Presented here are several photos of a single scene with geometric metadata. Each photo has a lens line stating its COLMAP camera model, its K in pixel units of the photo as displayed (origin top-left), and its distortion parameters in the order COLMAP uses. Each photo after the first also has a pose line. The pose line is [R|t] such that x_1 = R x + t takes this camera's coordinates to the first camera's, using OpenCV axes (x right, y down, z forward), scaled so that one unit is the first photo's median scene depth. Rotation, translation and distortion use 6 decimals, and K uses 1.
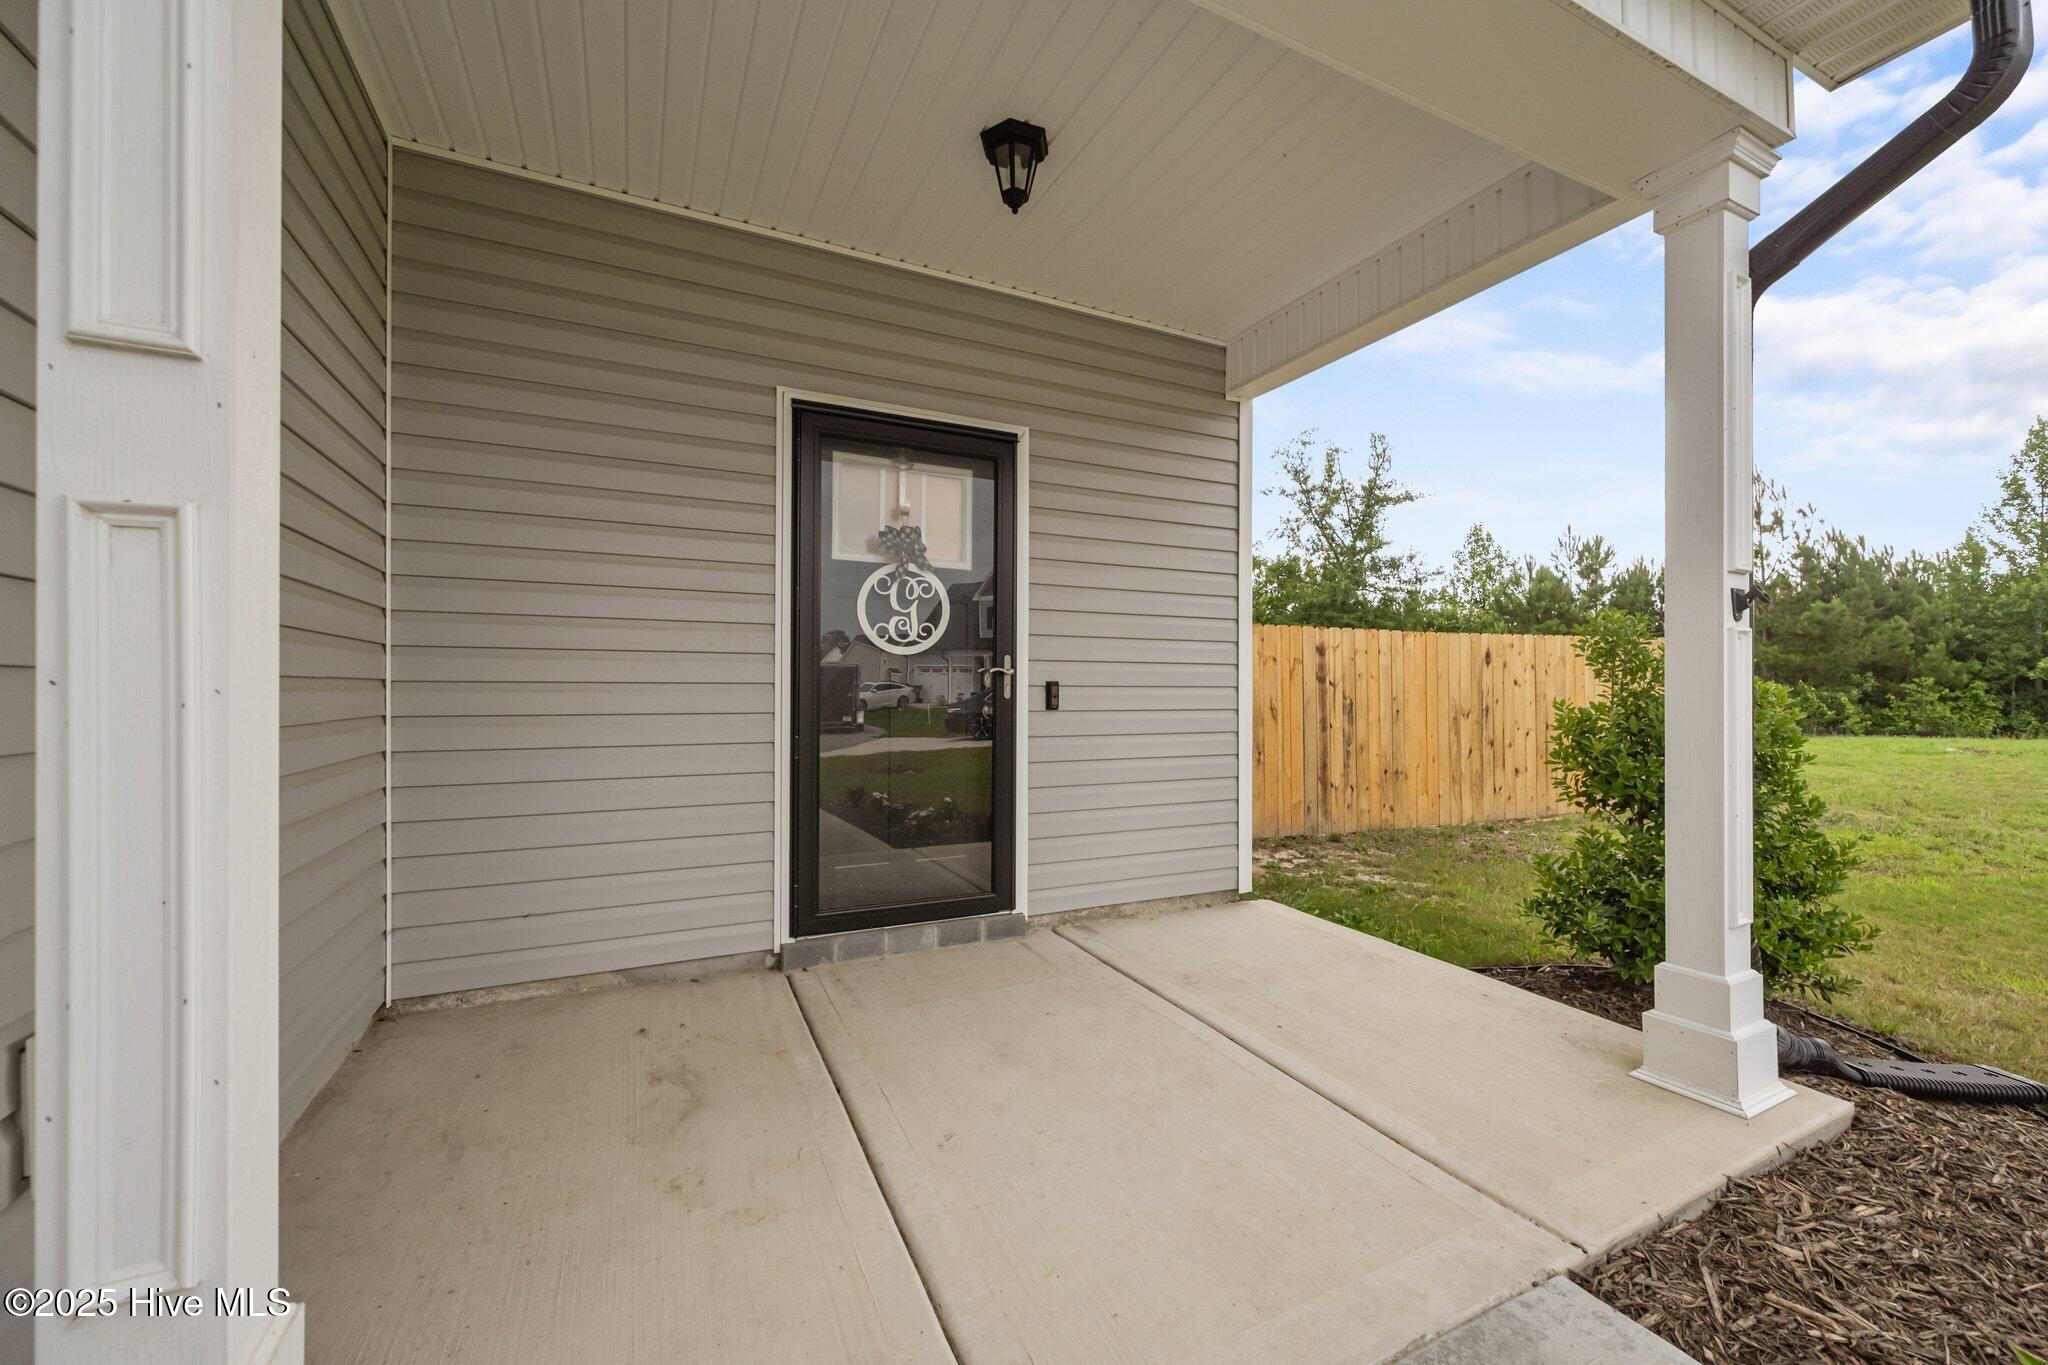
lens RADIAL K [[801.7, 0, 1024.0], [0, 801.7, 682.5], [0, 0, 1]] dist [-0.002385, -0.000235]
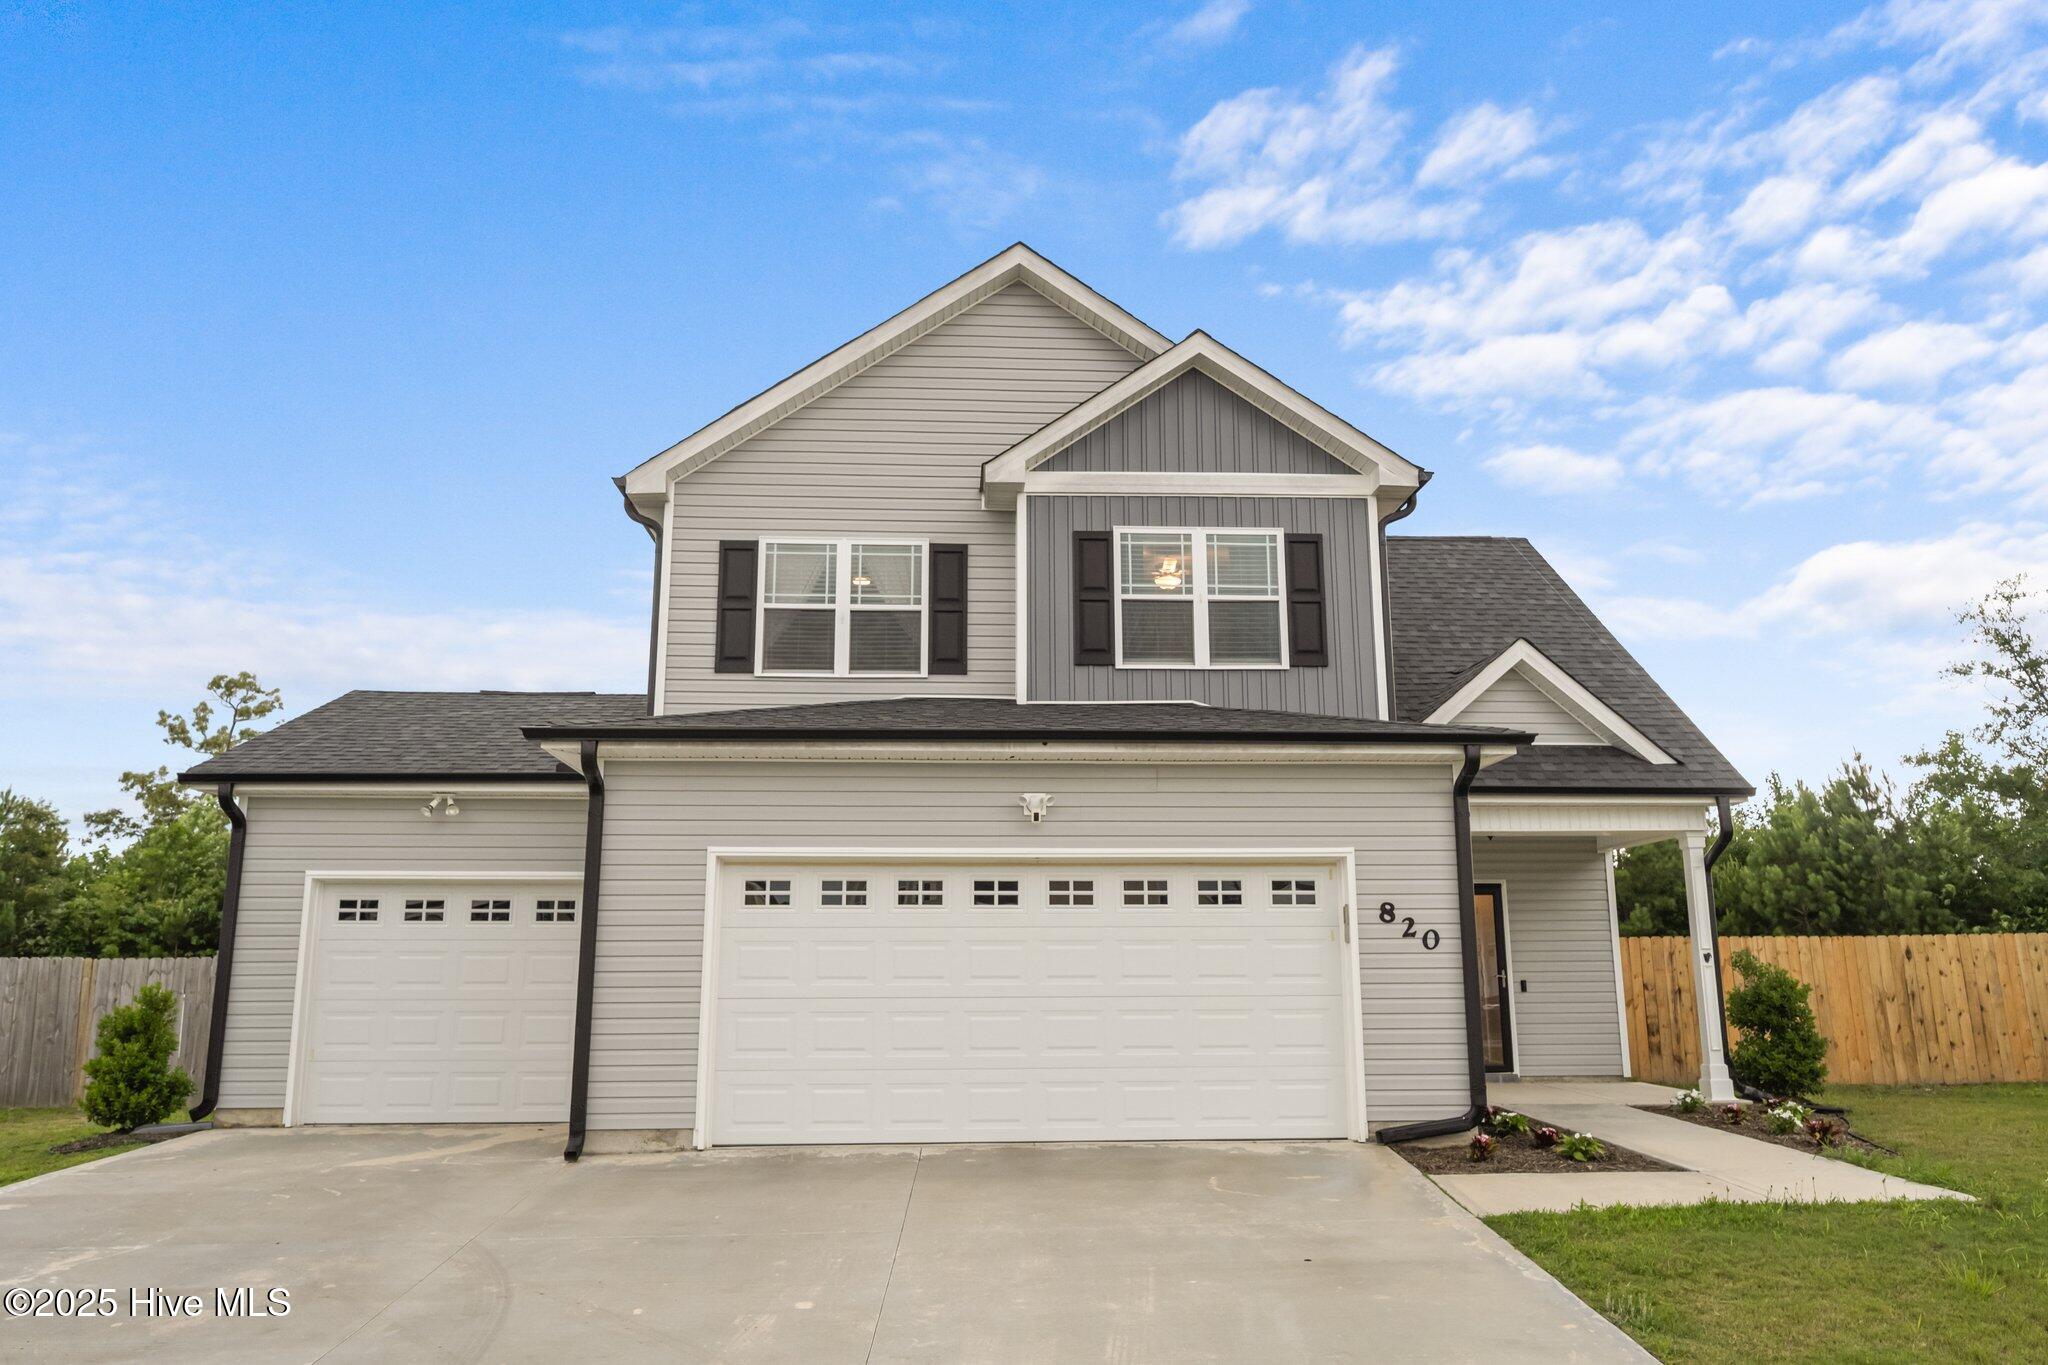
lens RADIAL K [[1453.9, 0, 1024.0], [0, 1453.9, 682.5], [0, 0, 1]] dist [-0.001519, -0.001272]
pose [[0.924089, -0.088368, -0.371822, 0.167768], [0.014111, 0.980127, -0.197868, -0.016536], [0.381918, 0.177601, 0.906971, -1.778897]]
